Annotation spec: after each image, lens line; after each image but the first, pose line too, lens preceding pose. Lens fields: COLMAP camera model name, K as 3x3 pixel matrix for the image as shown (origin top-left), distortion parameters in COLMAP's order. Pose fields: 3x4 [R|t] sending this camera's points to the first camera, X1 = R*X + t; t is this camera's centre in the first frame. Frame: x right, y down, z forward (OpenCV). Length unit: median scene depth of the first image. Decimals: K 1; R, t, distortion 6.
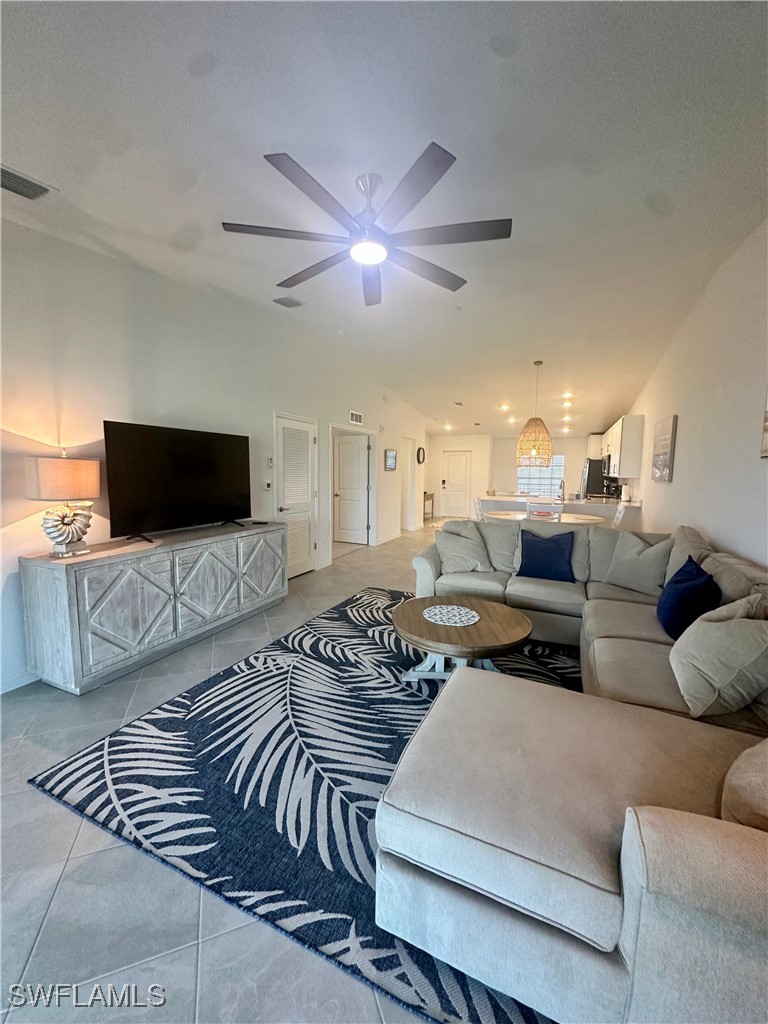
lens RADIAL K [[410.7, 0, 384.2], [0, 410.7, 511.5], [0, 0, 1]] dist [-0.003638, 0.001008]
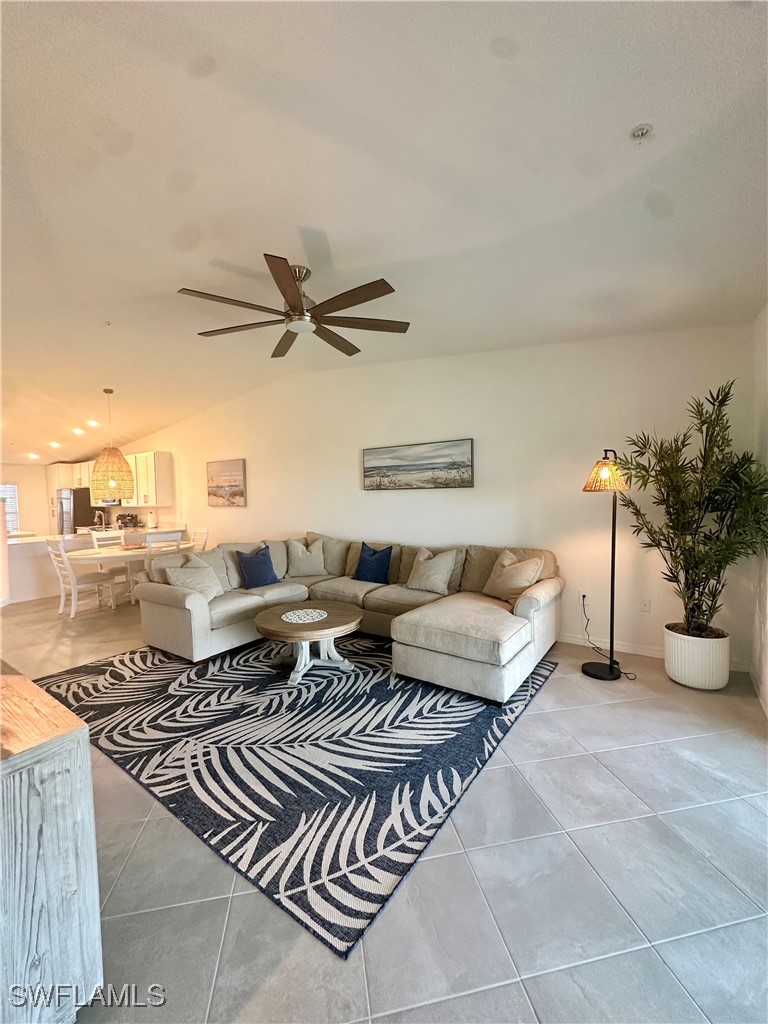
lens RADIAL K [[410.7, 0, 383.5], [0, 410.7, 509.8], [0, 0, 1]] dist [-0.003638, 0.001008]
pose [[0.198741, -0.053102, 0.978612, -1.018481], [0.124454, 0.991815, 0.028544, -0.076557], [-0.972118, 0.116120, 0.203723, 0.479128]]
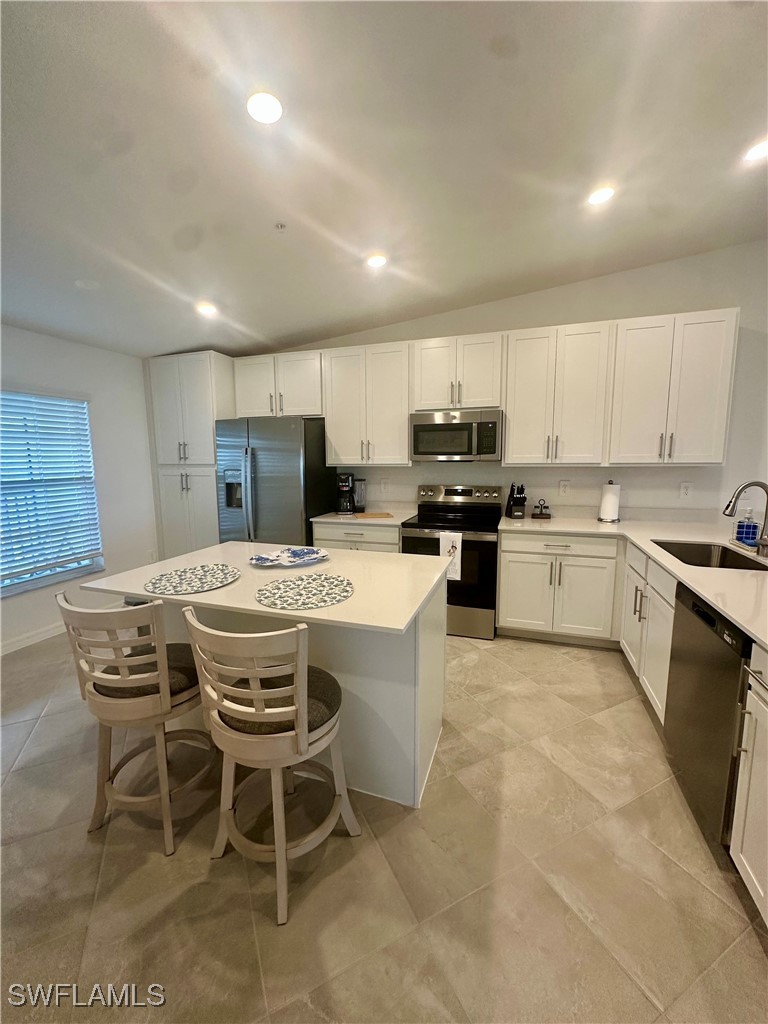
lens RADIAL K [[410.7, 0, 384.8], [0, 410.7, 510.2], [0, 0, 1]] dist [-0.003638, 0.001008]
pose [[-0.085353, -0.135171, 0.987139, 0.510177], [0.105788, 0.983925, 0.143878, -0.348516], [-0.990719, 0.116708, -0.069681, 3.564936]]
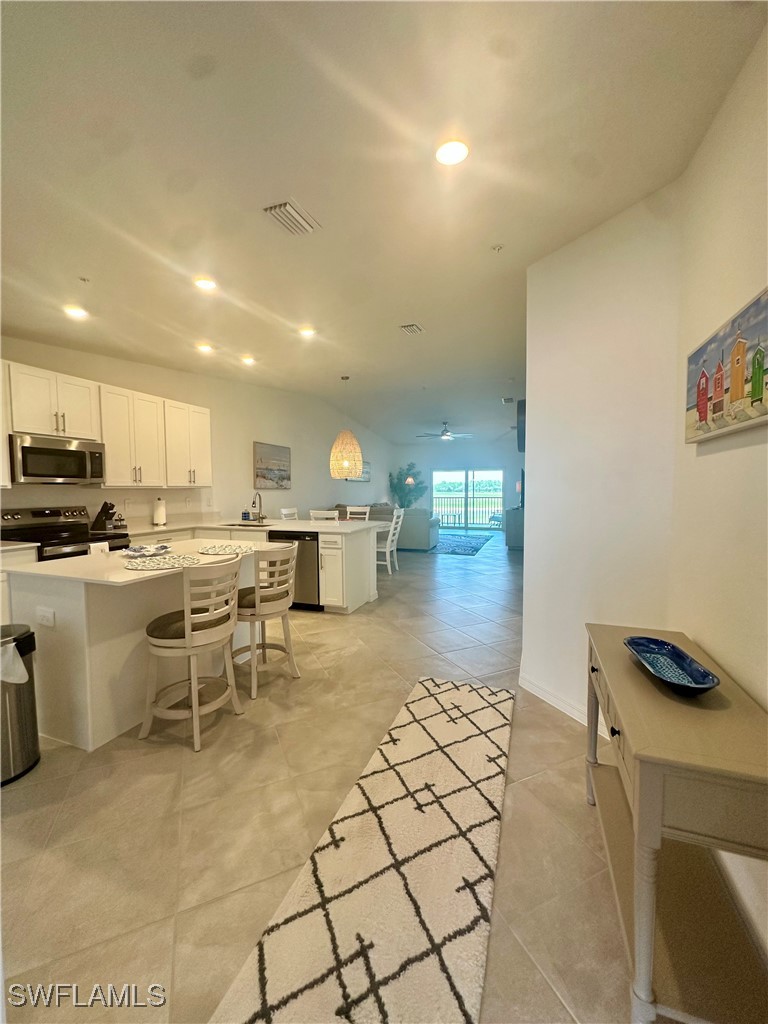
lens RADIAL K [[410.7, 0, 385.5], [0, 410.7, 513.0], [0, 0, 1]] dist [-0.003638, 0.001008]
pose [[-0.998284, 0.000487, -0.058551, 0.752854], [-0.008722, 0.987570, 0.156936, -0.420909], [0.057899, 0.157178, -0.985872, 4.690769]]
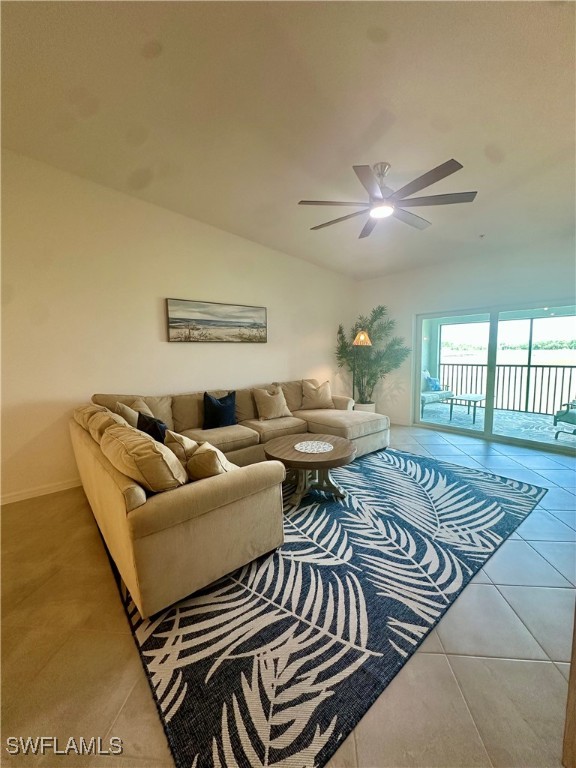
lens RADIAL K [[308.0, 0, 288.9], [0, 308.0, 385.6], [0, 0, 1]] dist [-0.003638, 0.001008]
pose [[-0.894235, -0.045933, 0.445234, -0.234943], [0.052246, 0.977209, 0.205750, -0.189569], [-0.444537, 0.207251, -0.871455, 1.969822]]
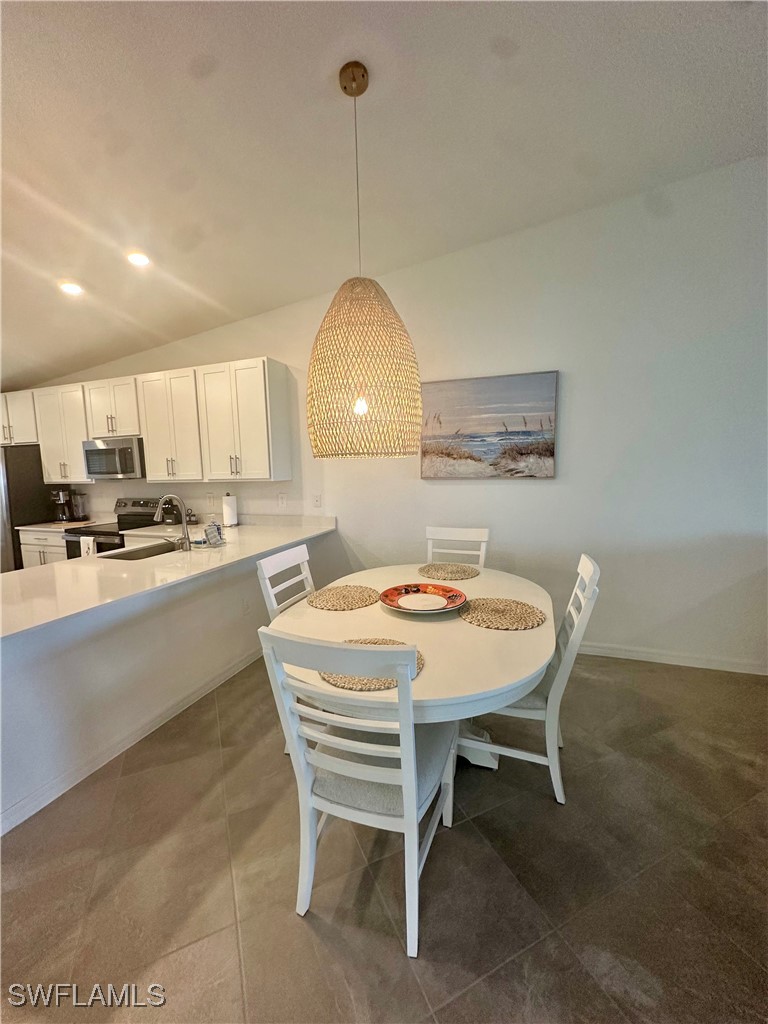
lens RADIAL K [[410.7, 0, 384.7], [0, 410.7, 511.6], [0, 0, 1]] dist [-0.003638, 0.001008]
pose [[-0.054850, -0.120631, 0.991181, 0.145827], [0.124390, 0.984117, 0.126655, -0.241373], [-0.990716, 0.130240, -0.038974, 2.316525]]
